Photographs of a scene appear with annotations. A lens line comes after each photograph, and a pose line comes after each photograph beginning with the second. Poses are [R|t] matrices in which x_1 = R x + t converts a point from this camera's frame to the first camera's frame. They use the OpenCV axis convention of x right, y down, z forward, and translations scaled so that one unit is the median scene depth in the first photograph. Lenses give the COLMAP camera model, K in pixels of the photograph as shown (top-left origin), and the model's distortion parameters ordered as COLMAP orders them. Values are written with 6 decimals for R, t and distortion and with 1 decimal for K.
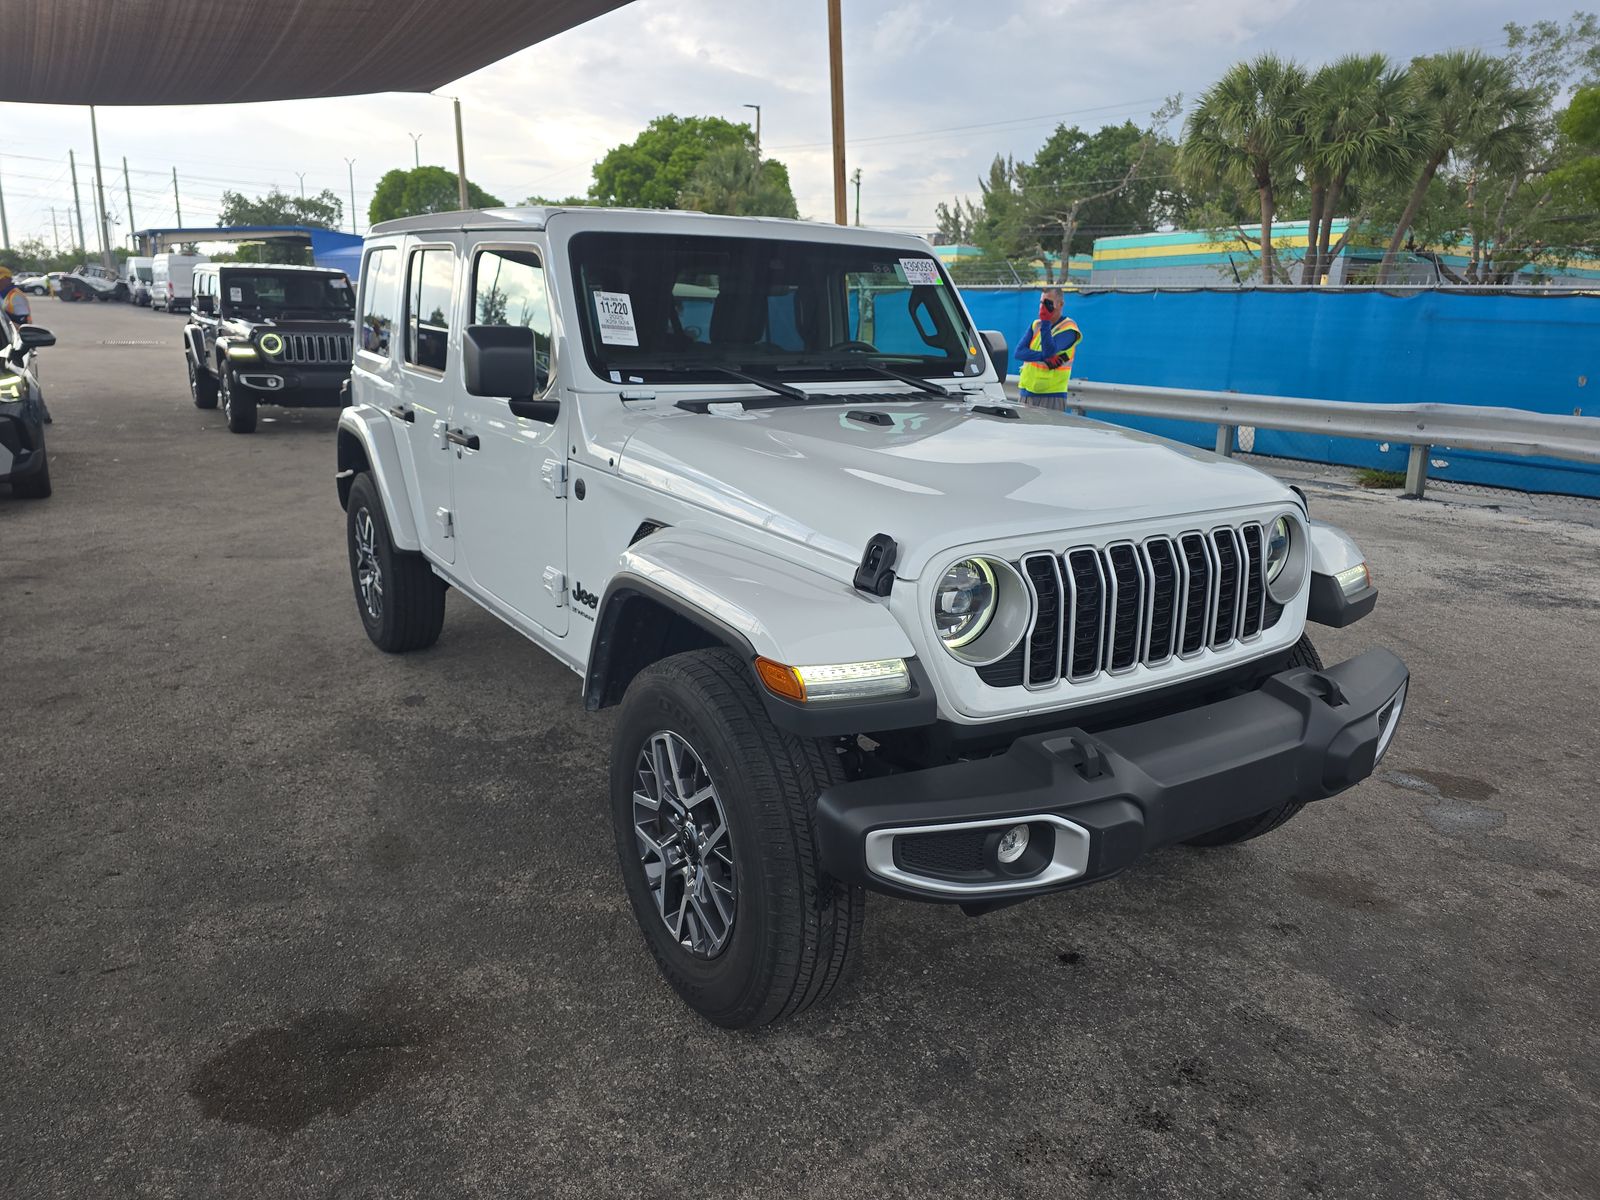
lens RADIAL K [[1086.3, 0, 803.8], [0, 1086.3, 600.4], [0, 0, 1]] dist [0.039668, -0.033099]
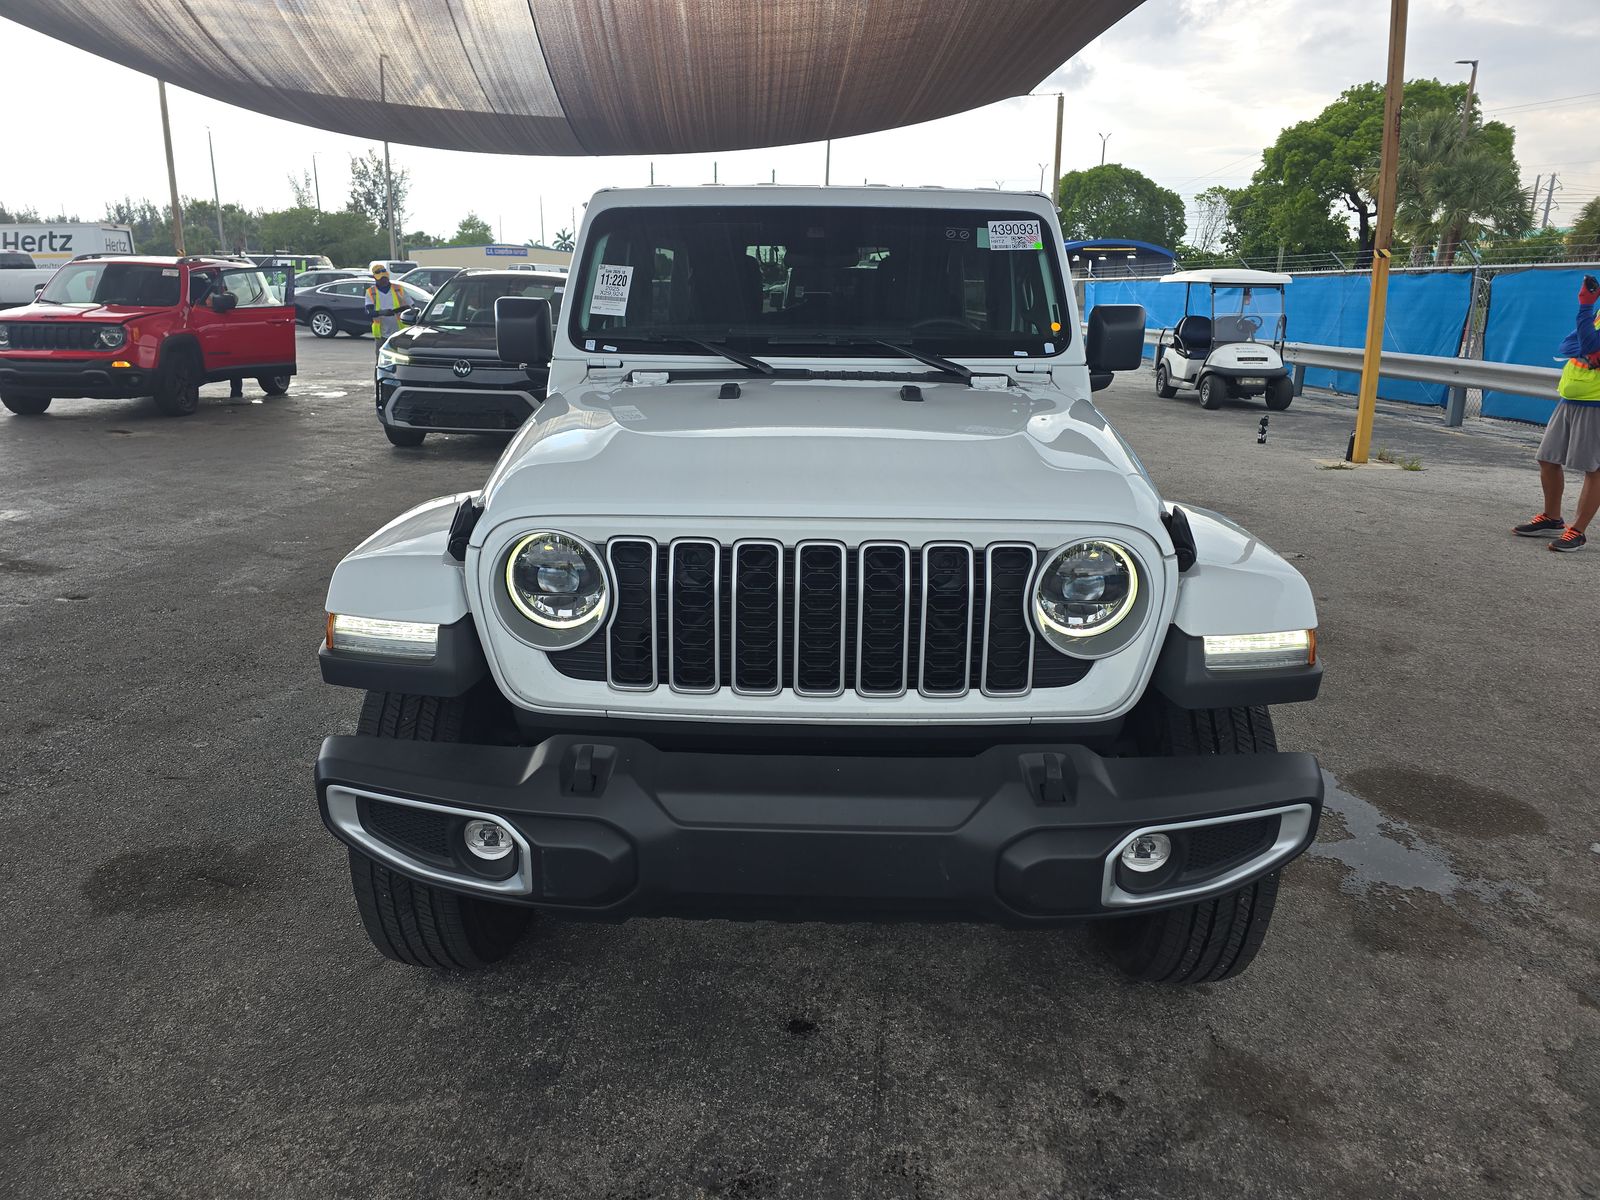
lens RADIAL K [[1079.2, 0, 797.7], [0, 1079.2, 601.4], [0, 0, 1]] dist [0.051193, -0.047823]
pose [[0.828663, 0.141502, -0.541567, 0.581671], [-0.138887, 0.989241, 0.045958, -0.037020], [0.542244, 0.037133, 0.839400, 0.239289]]
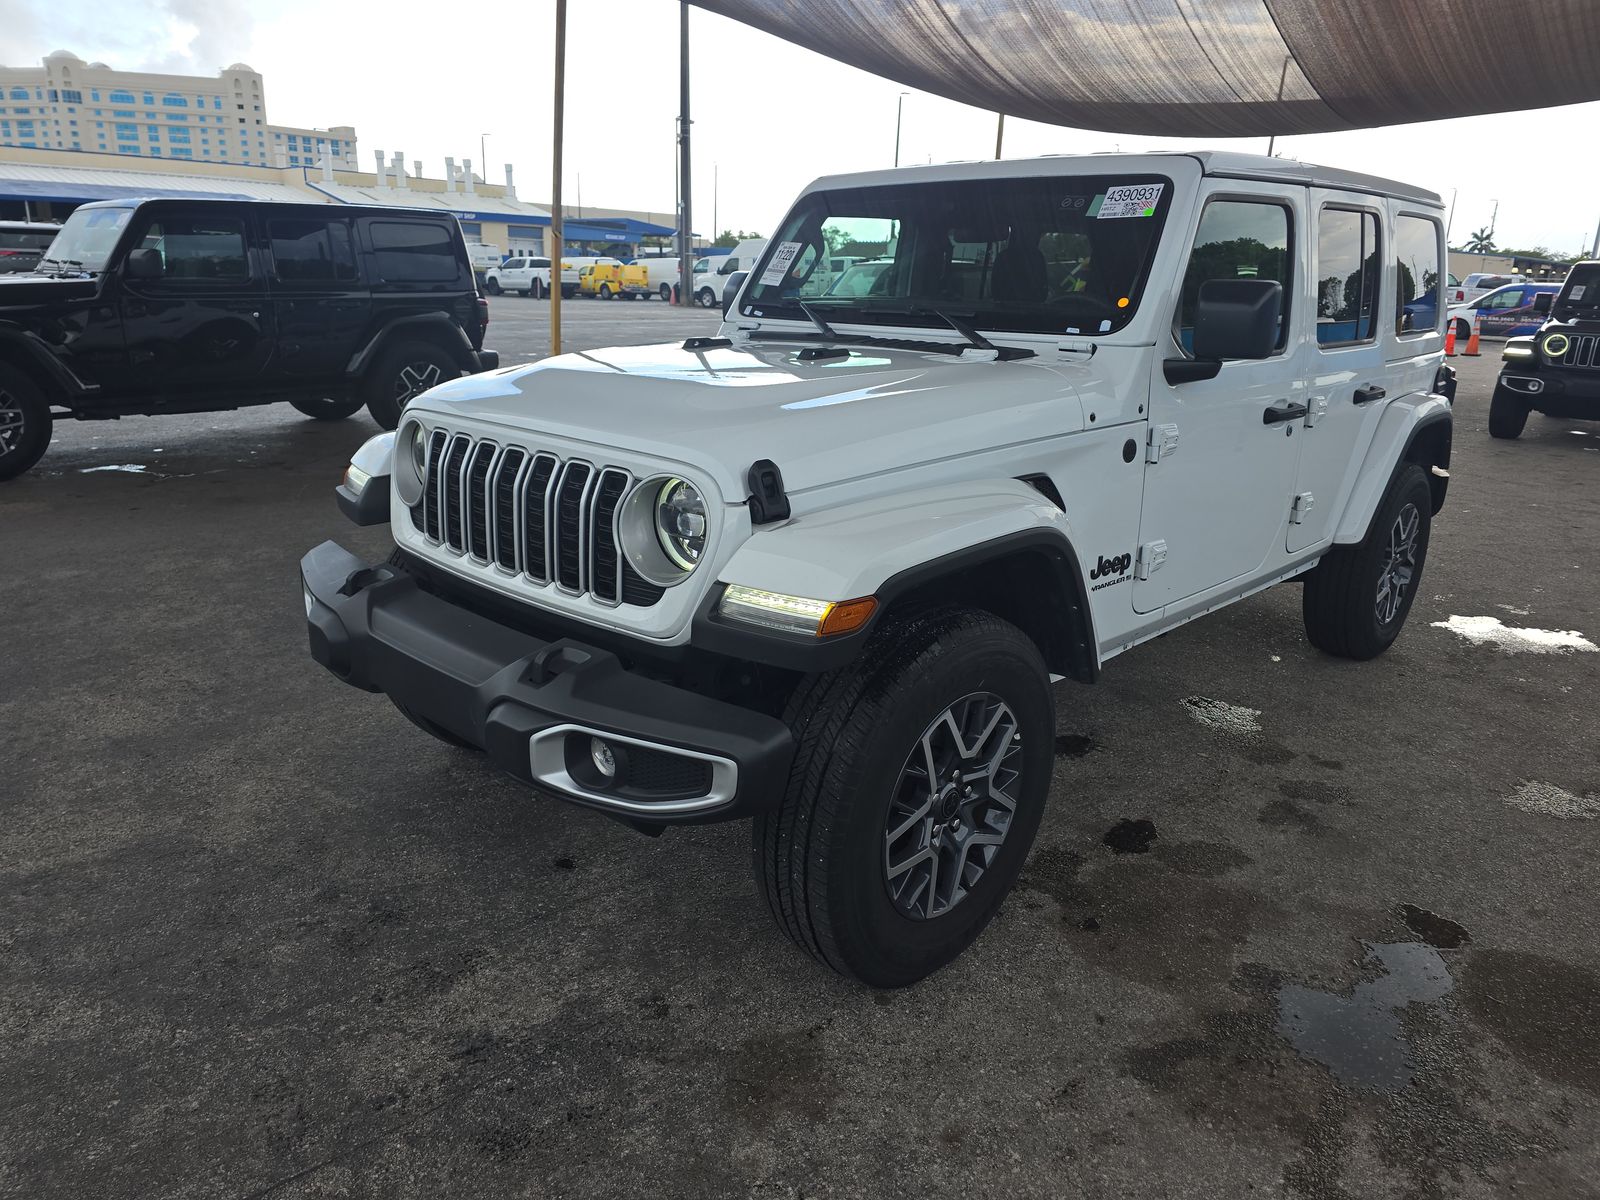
lens RADIAL K [[1079.2, 0, 797.7], [0, 1079.2, 601.4], [0, 0, 1]] dist [0.051193, -0.047823]
pose [[0.231281, 0.262568, -0.936786, 1.052479], [-0.275845, 0.941076, 0.195667, -0.147636], [0.932962, 0.213154, 0.290081, 0.757037]]
